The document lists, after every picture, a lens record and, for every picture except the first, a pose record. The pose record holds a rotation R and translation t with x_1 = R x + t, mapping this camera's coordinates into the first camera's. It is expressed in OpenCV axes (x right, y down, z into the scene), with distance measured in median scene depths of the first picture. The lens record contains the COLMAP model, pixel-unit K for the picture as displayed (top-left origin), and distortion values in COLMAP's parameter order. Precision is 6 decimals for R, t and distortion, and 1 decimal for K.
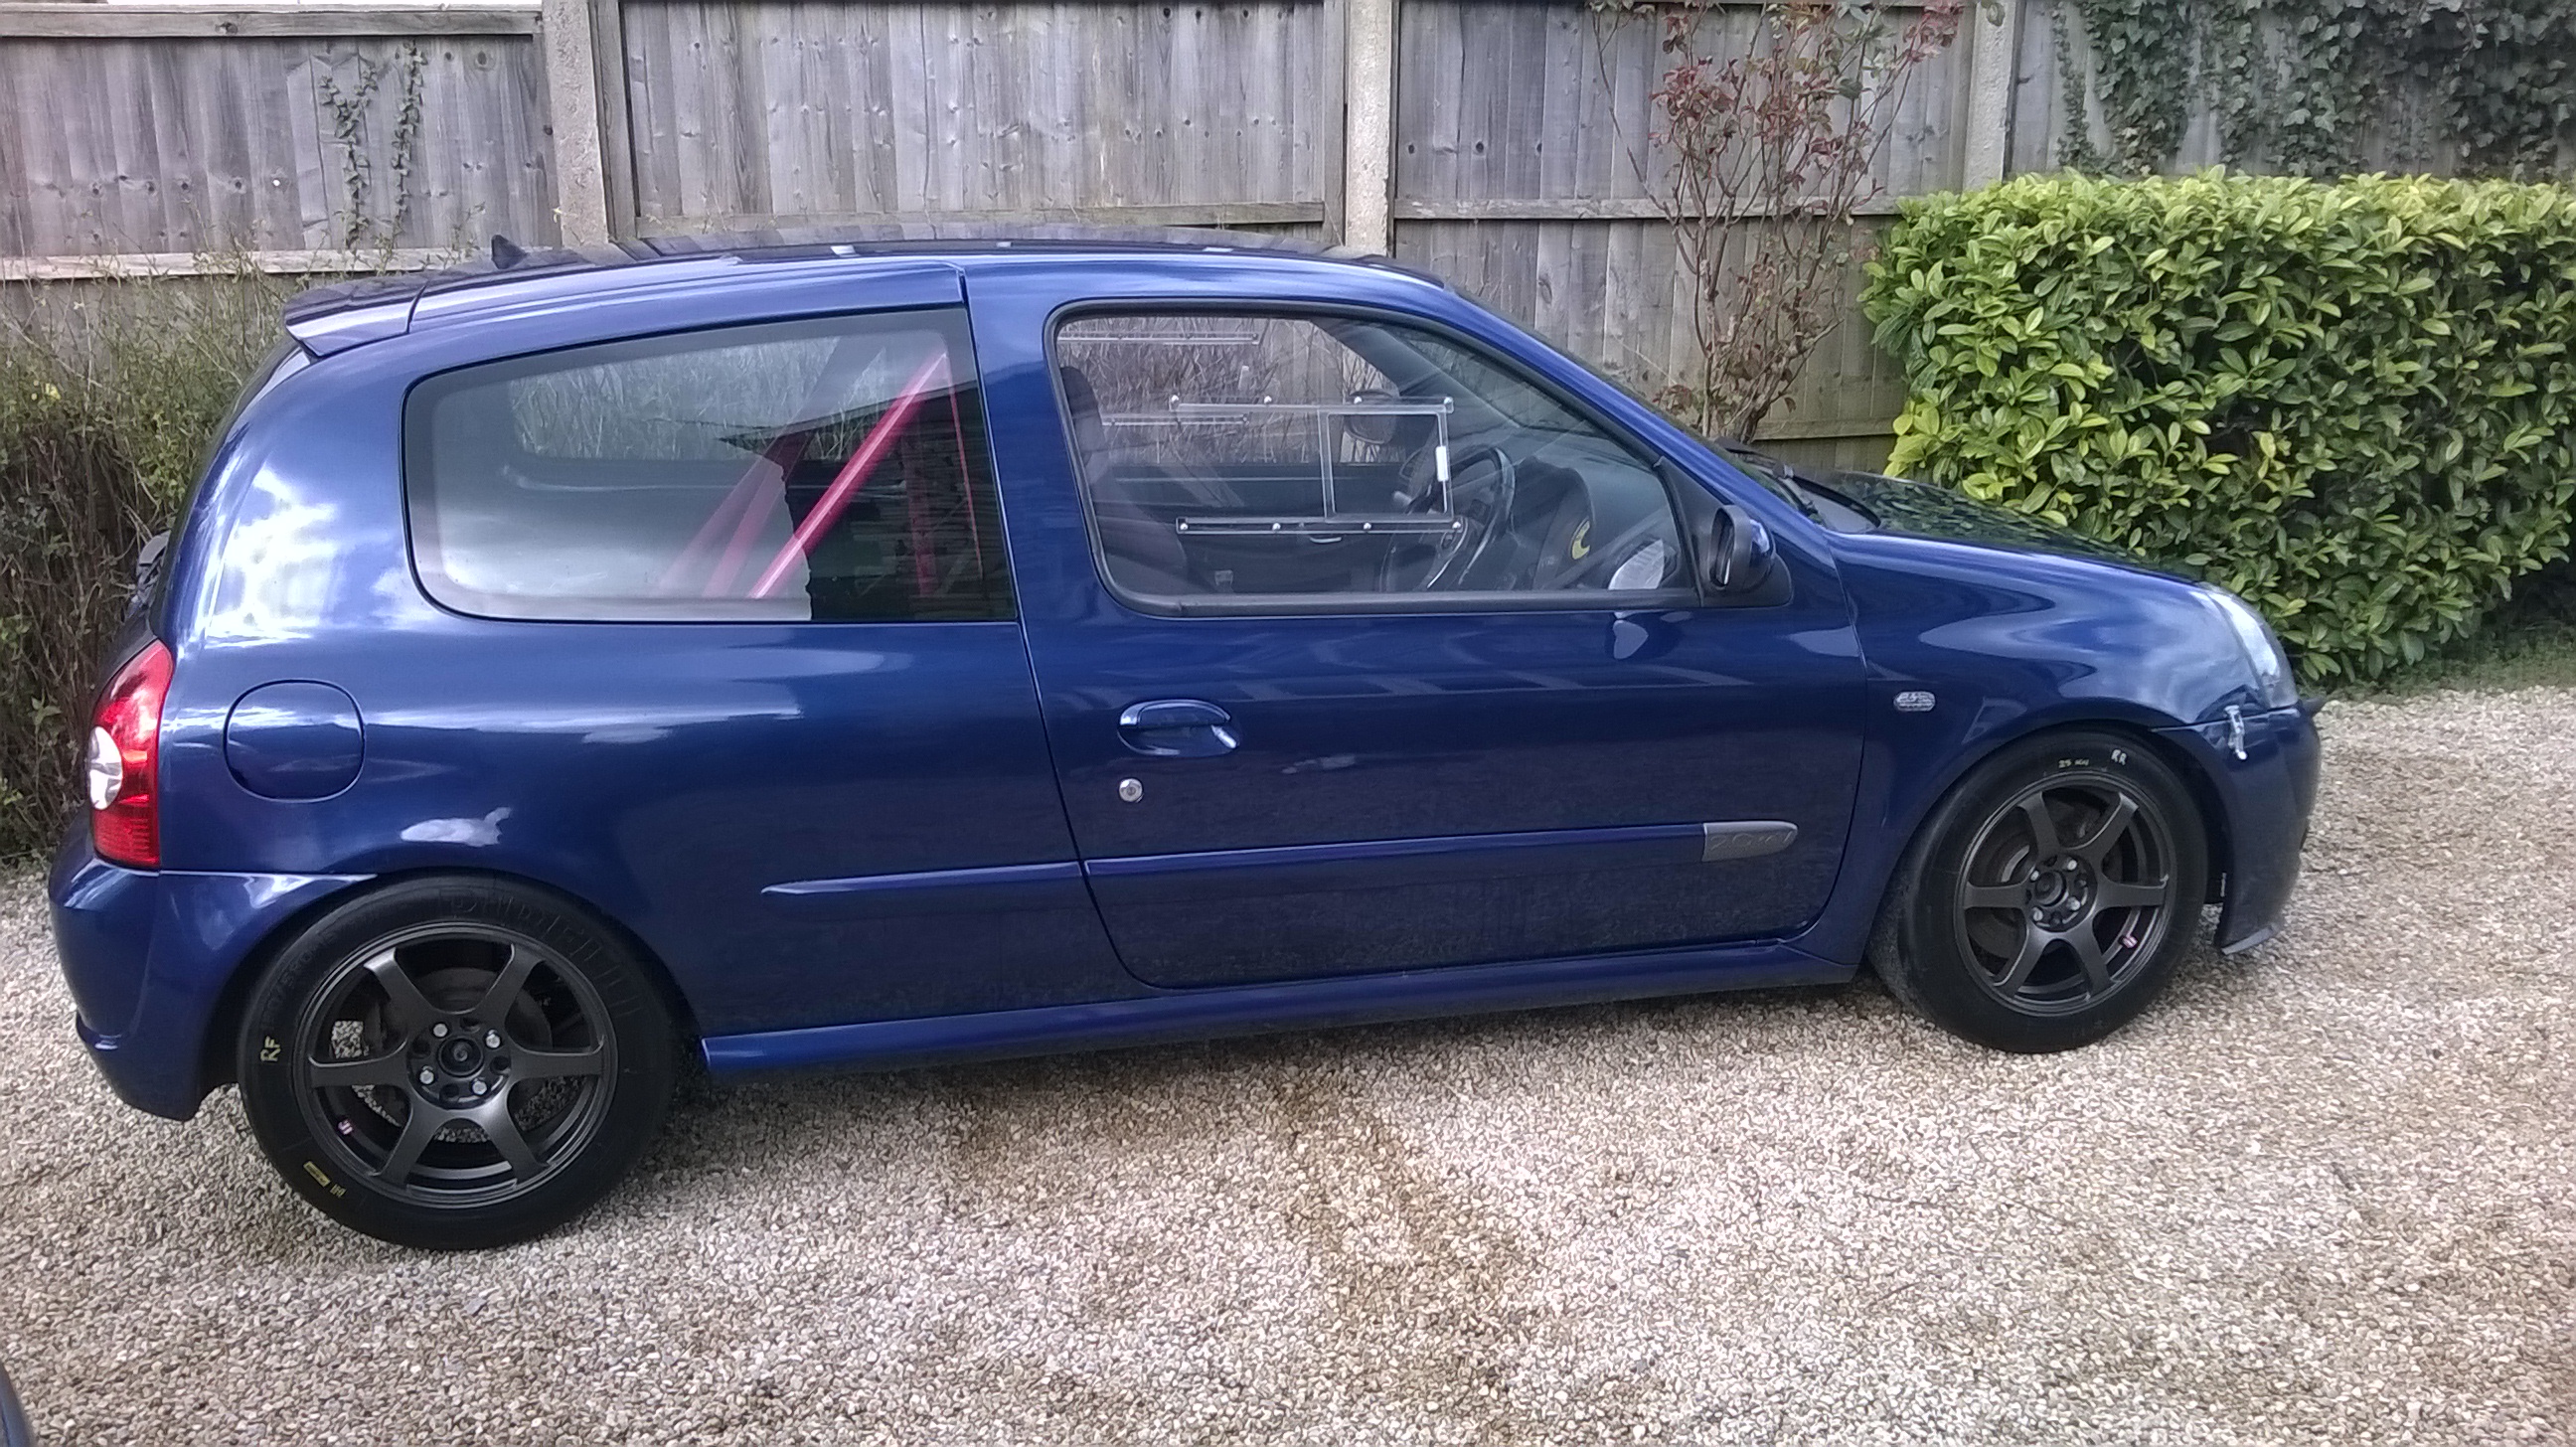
lens RADIAL K [[2205.7, 0, 1325.5], [0, 2205.7, 714.4], [0, 0, 1]] dist [0.089042, -0.260320]
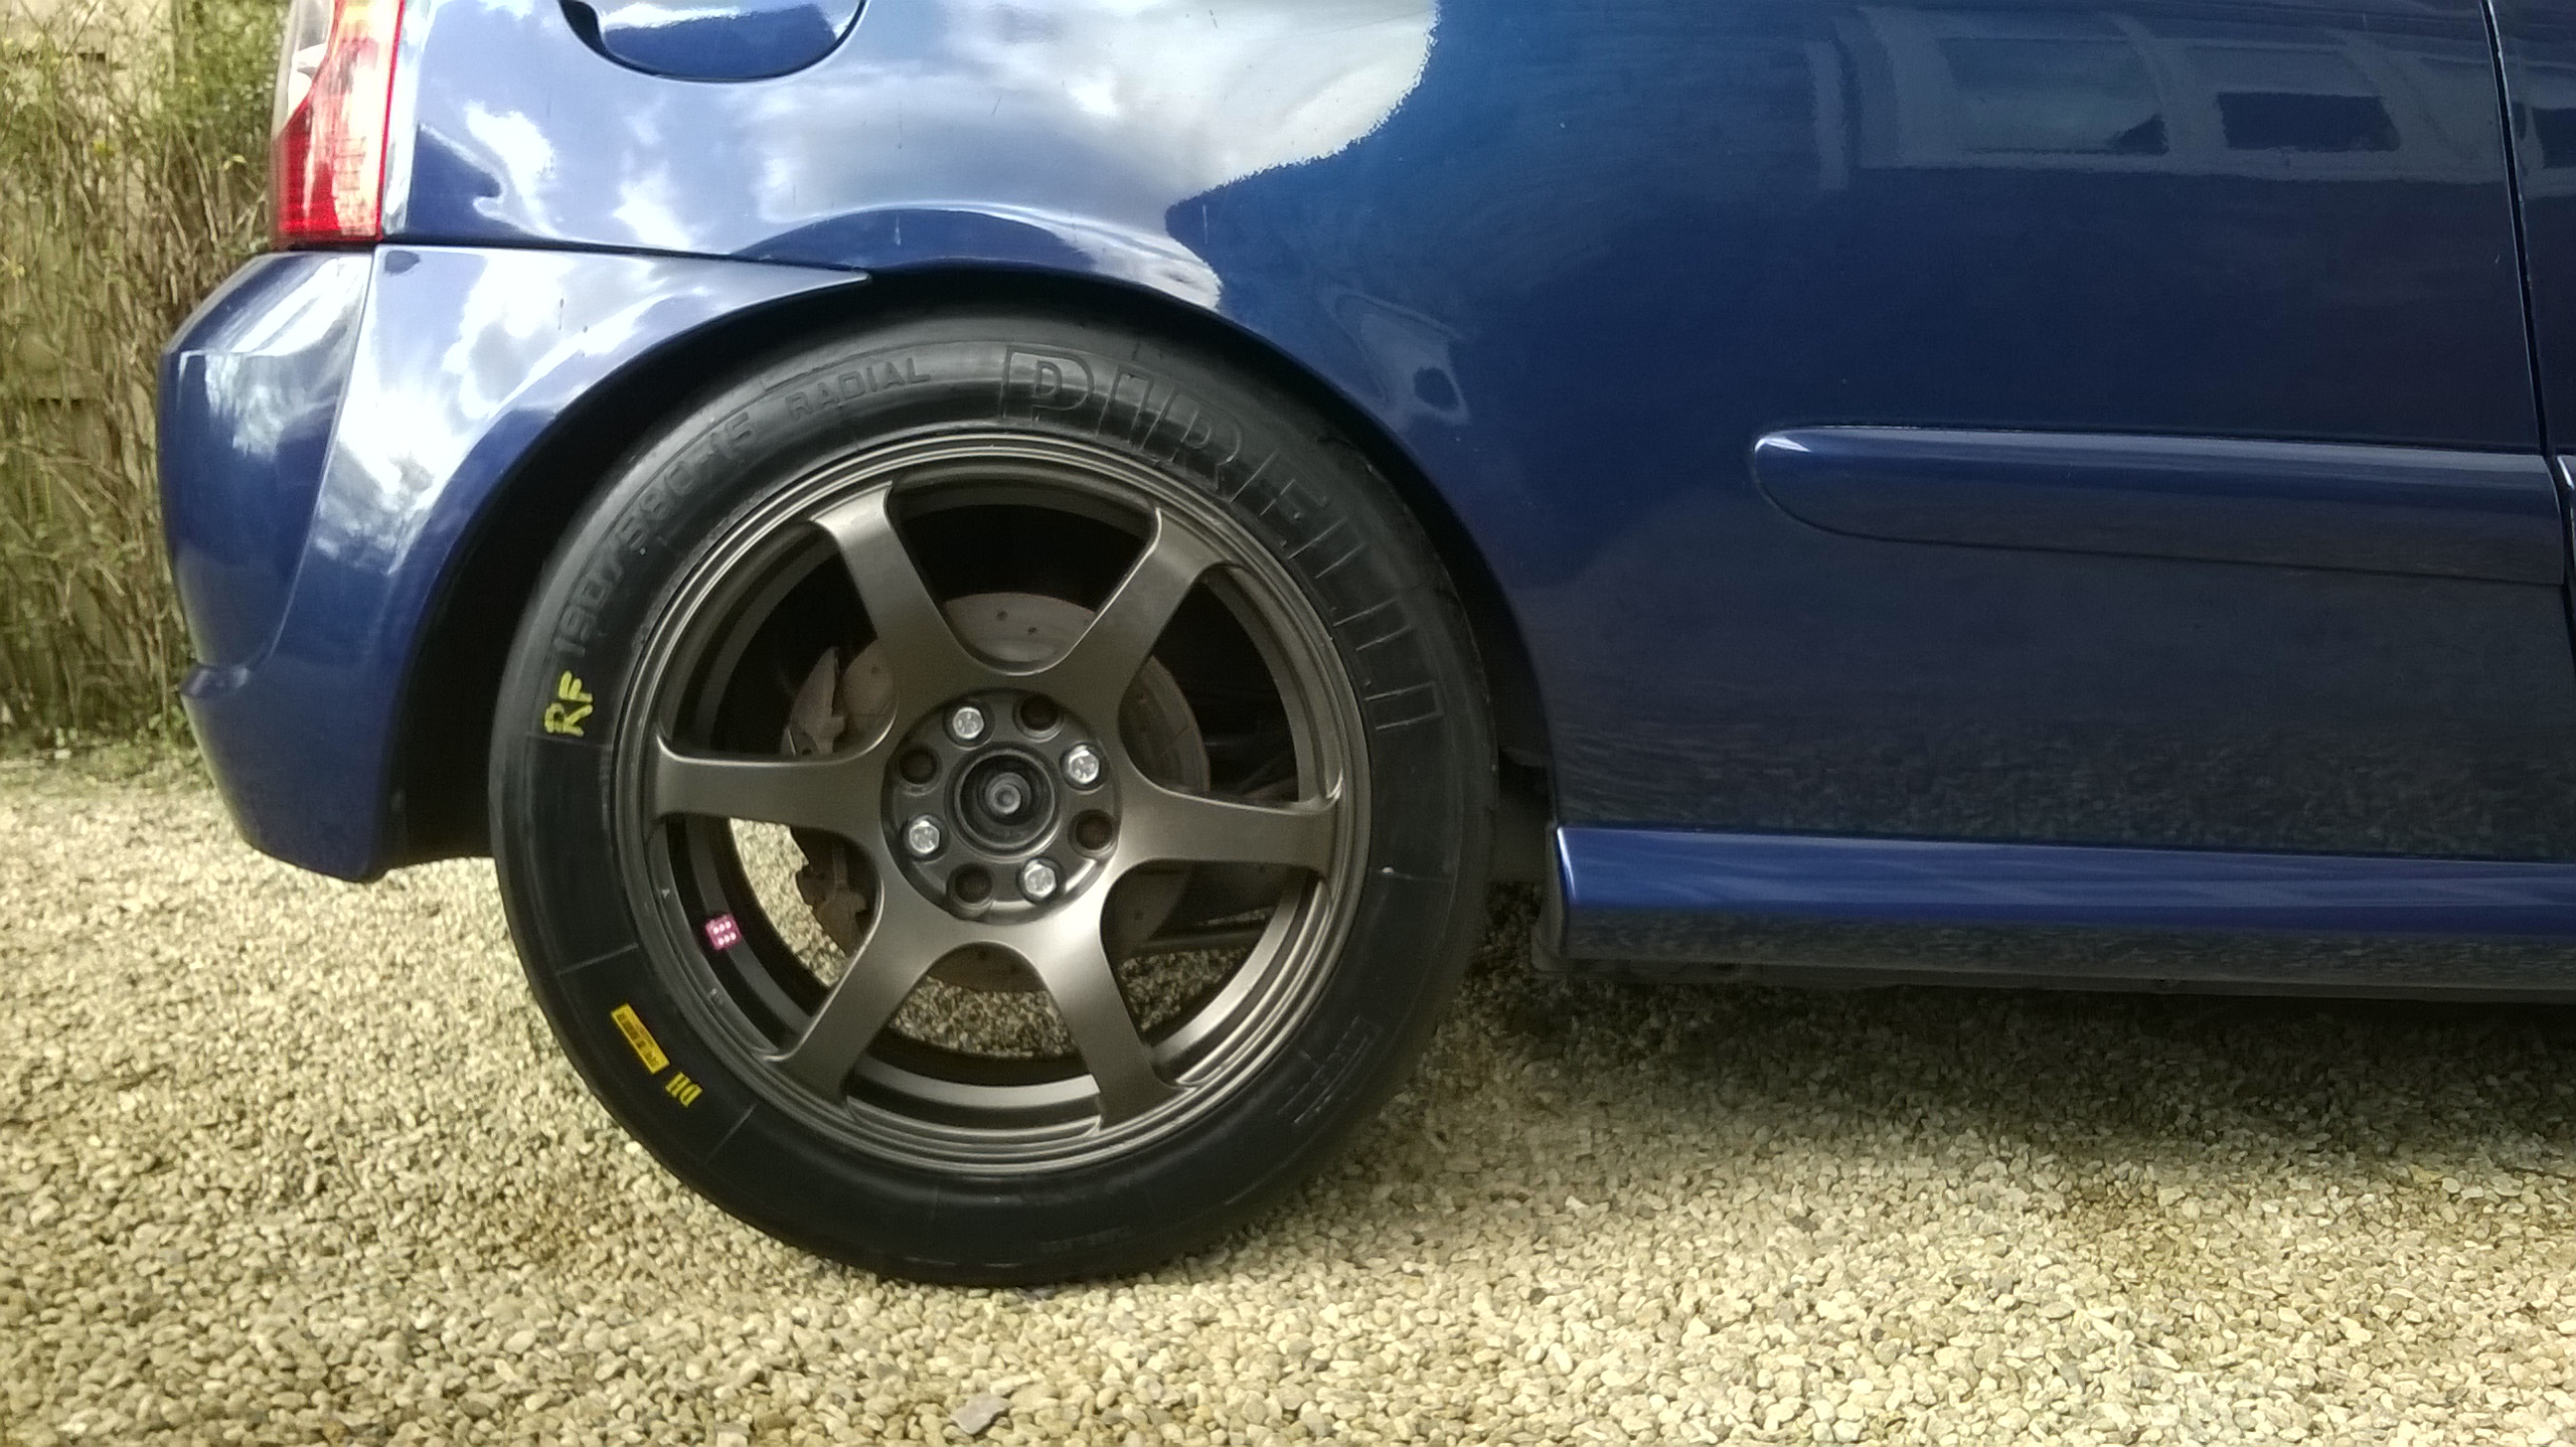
lens RADIAL K [[2205.7, 0, 1325.5], [0, 2205.7, 714.4], [0, 0, 1]] dist [0.089042, -0.260320]
pose [[0.977811, 0.061121, -0.200375, -0.234624], [-0.087793, 0.988003, -0.127052, 0.175031], [0.190205, 0.141824, 0.971446, 0.573699]]
